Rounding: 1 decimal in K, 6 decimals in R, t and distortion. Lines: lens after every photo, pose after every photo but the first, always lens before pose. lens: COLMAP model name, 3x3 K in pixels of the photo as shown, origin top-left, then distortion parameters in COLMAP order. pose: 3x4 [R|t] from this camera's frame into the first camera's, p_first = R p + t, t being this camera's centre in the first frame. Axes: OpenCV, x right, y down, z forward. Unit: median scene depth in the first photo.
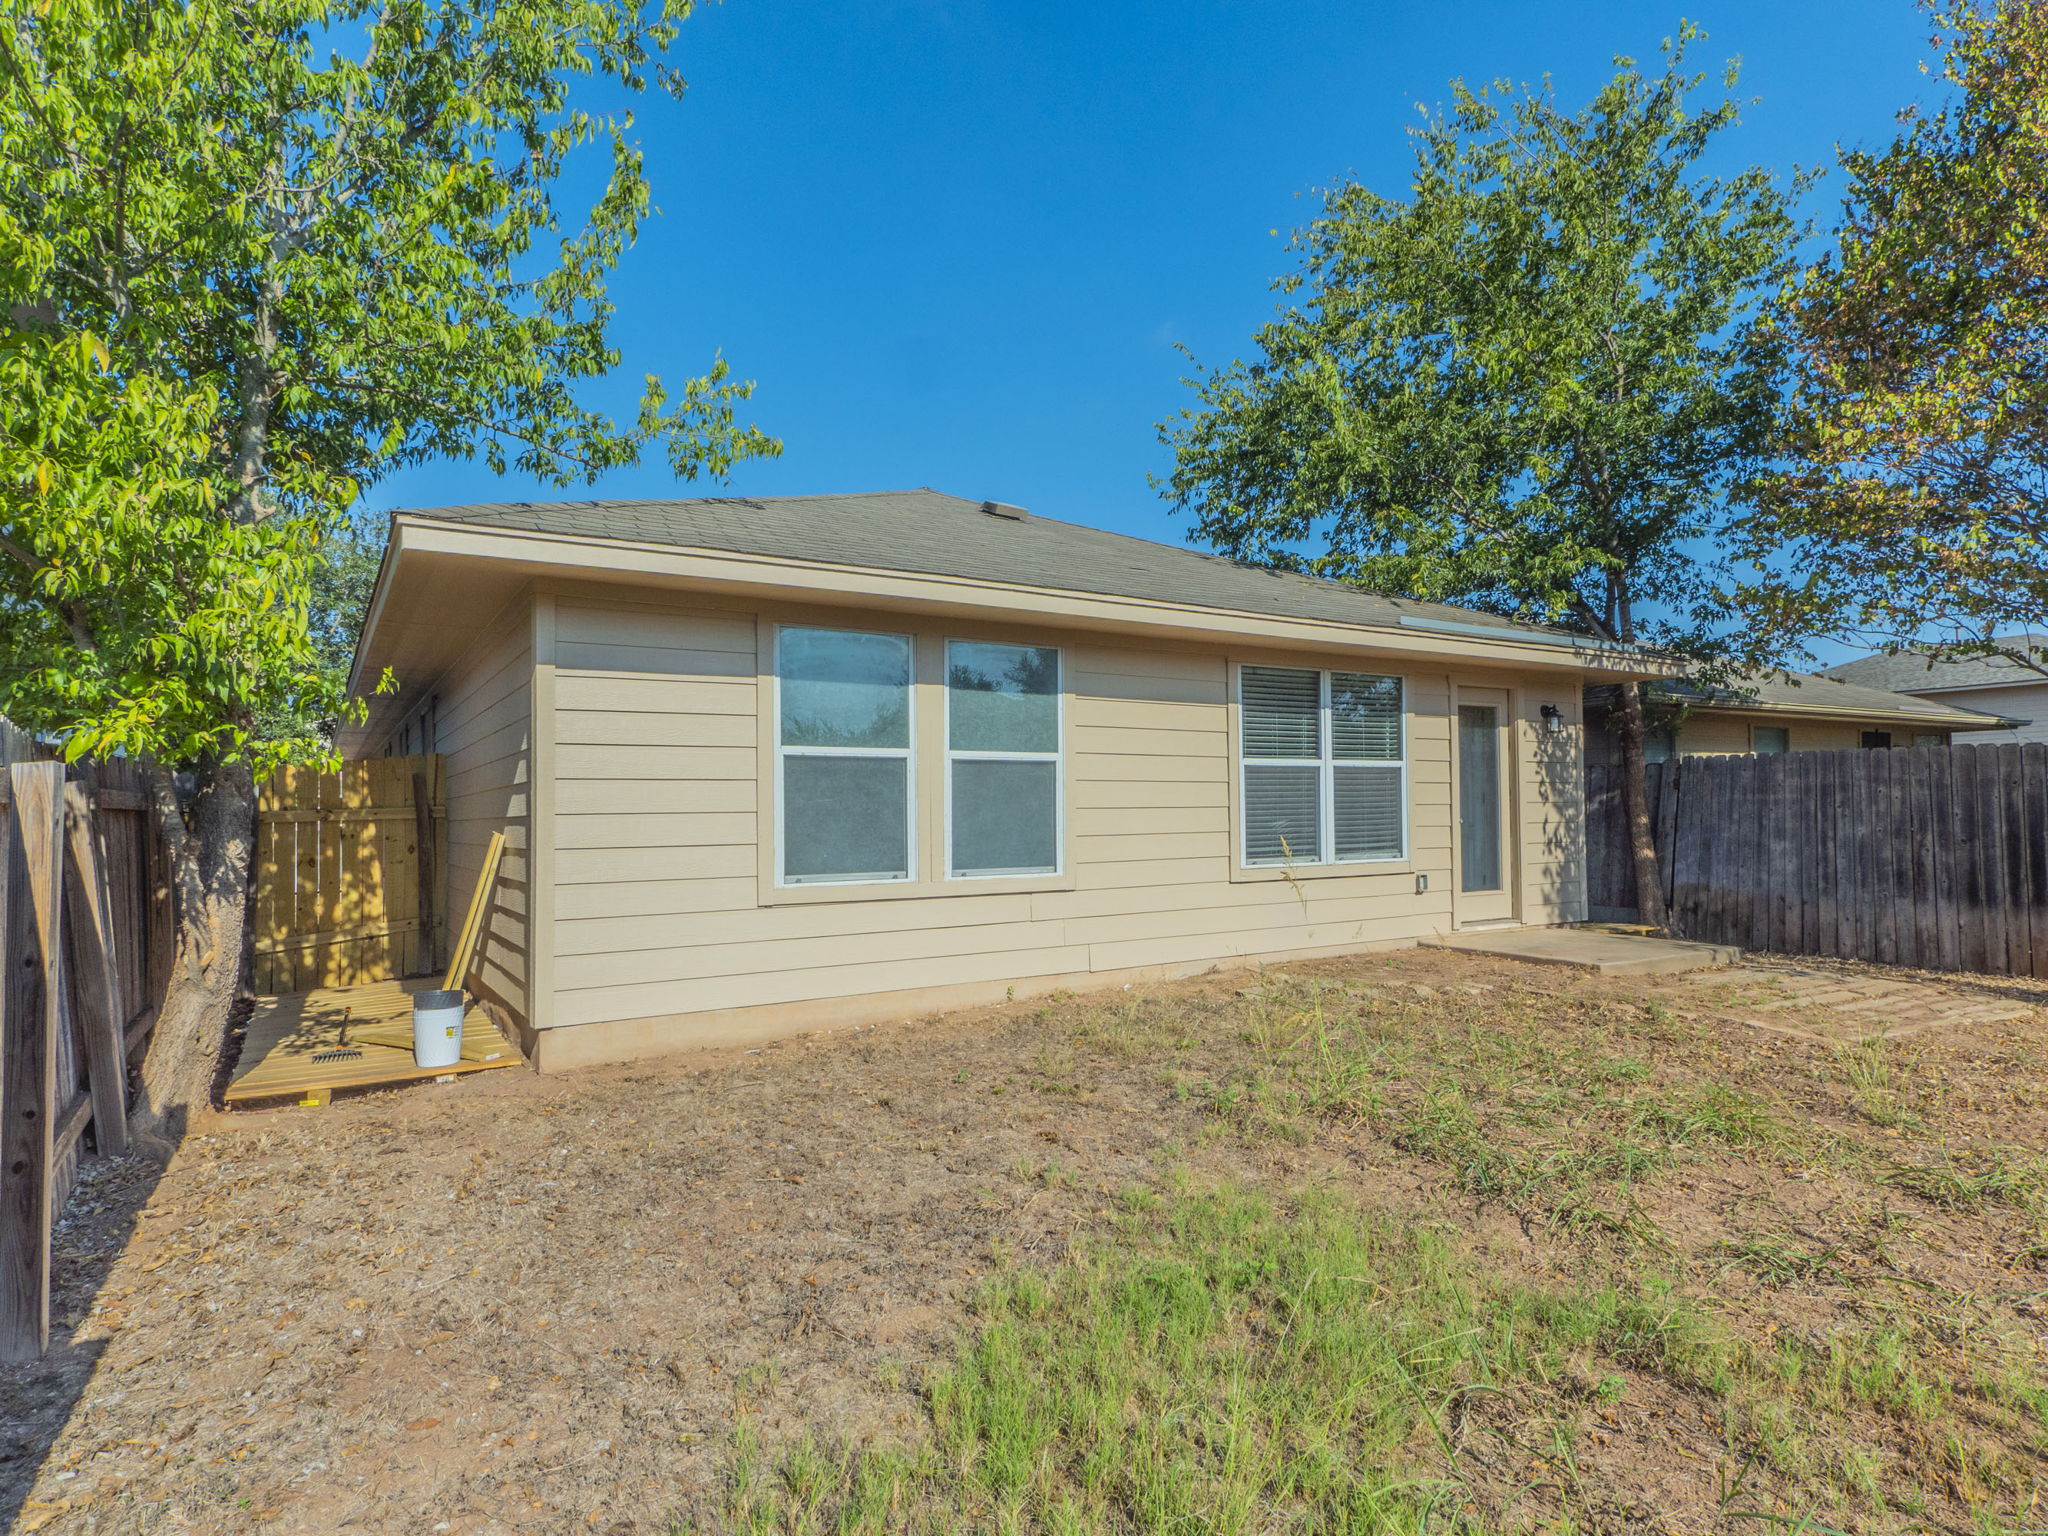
lens RADIAL K [[855.5, 0, 1023.0], [0, 855.5, 750.2], [0, 0, 1]] dist [0.015008, -0.001213]
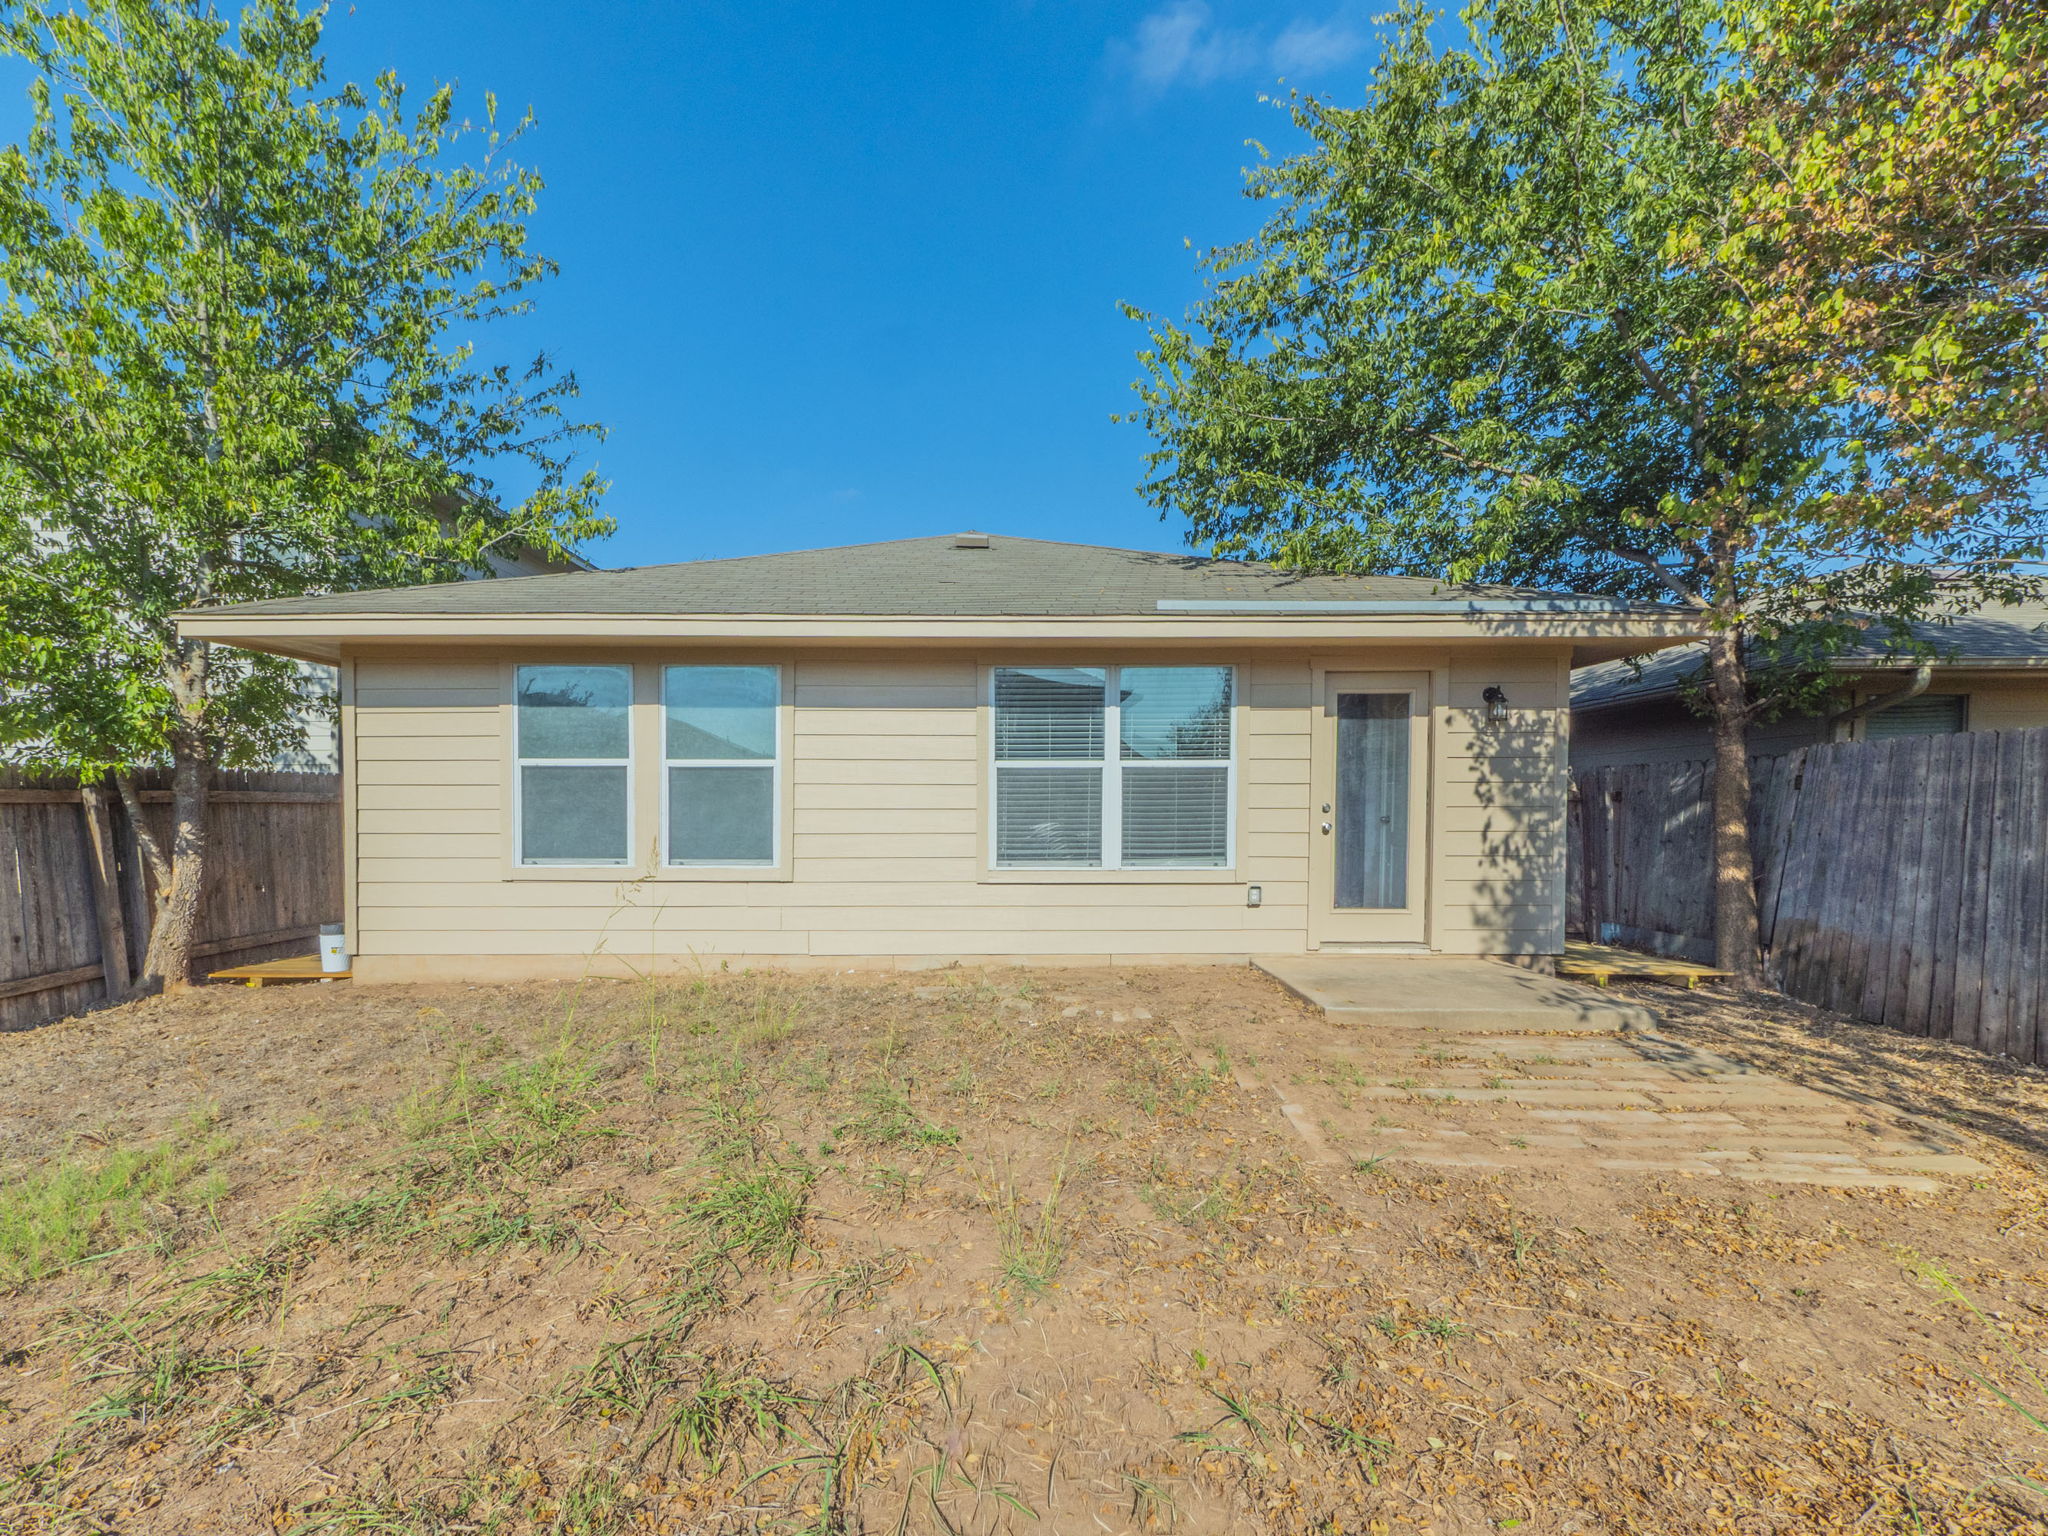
lens RADIAL K [[675.5, 0, 1071.0], [0, 675.5, 773.1], [0, 0, 1]] dist [0.001736, 0.000022]
pose [[0.901125, -0.013941, -0.433336, 0.682258], [0.021002, 0.999713, 0.011513, 0.016956], [0.433051, -0.019476, 0.901159, 0.322009]]
